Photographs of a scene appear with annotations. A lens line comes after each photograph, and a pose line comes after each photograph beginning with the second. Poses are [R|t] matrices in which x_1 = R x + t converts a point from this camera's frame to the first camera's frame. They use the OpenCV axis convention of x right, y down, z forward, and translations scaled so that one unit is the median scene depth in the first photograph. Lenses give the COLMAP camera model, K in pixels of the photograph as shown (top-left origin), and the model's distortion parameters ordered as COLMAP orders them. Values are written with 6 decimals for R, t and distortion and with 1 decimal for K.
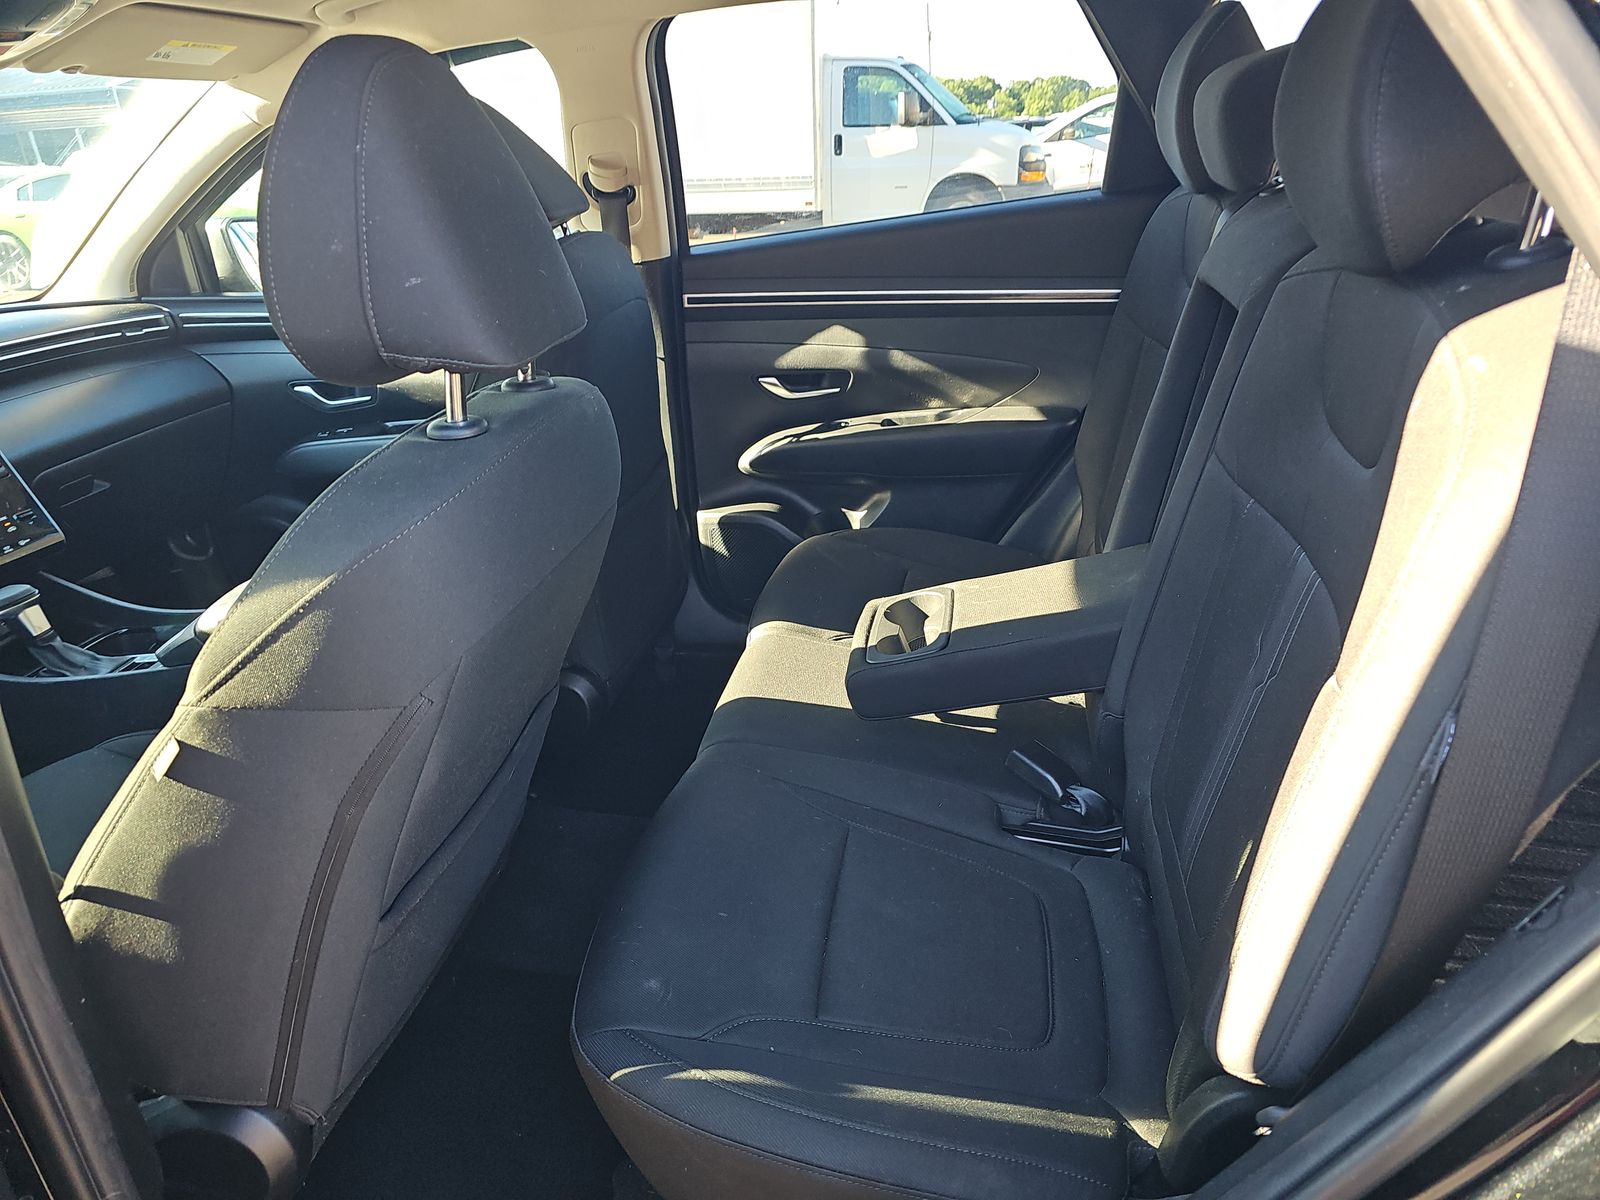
lens RADIAL K [[1116.5, 0, 786.6], [0, 1116.5, 610.4], [0, 0, 1]] dist [0.013427, -0.013787]
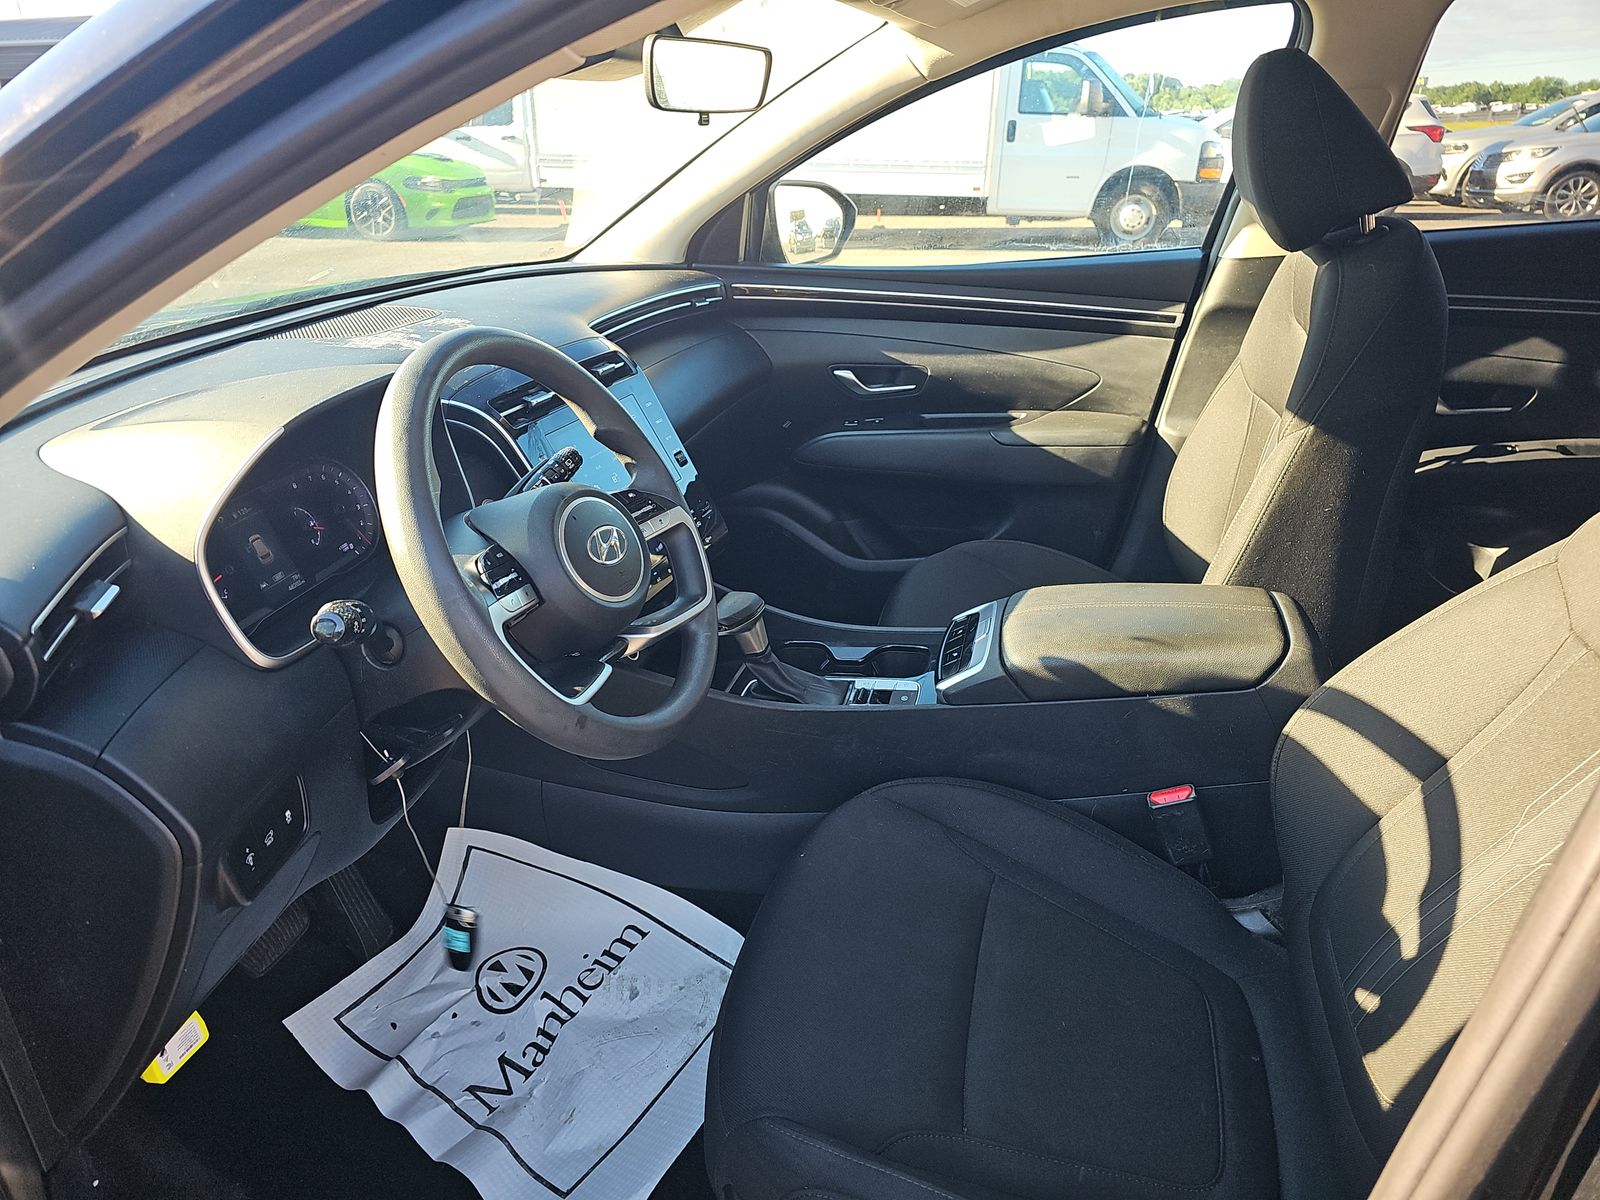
lens RADIAL K [[1116.5, 0, 813.5], [0, 1116.5, 593.4], [0, 0, 1]] dist [0.013427, -0.013787]
pose [[0.997597, 0.060345, -0.034028, -0.421353], [-0.060340, 0.998177, 0.001171, -0.020152], [0.034037, 0.000885, 0.999420, 0.099297]]
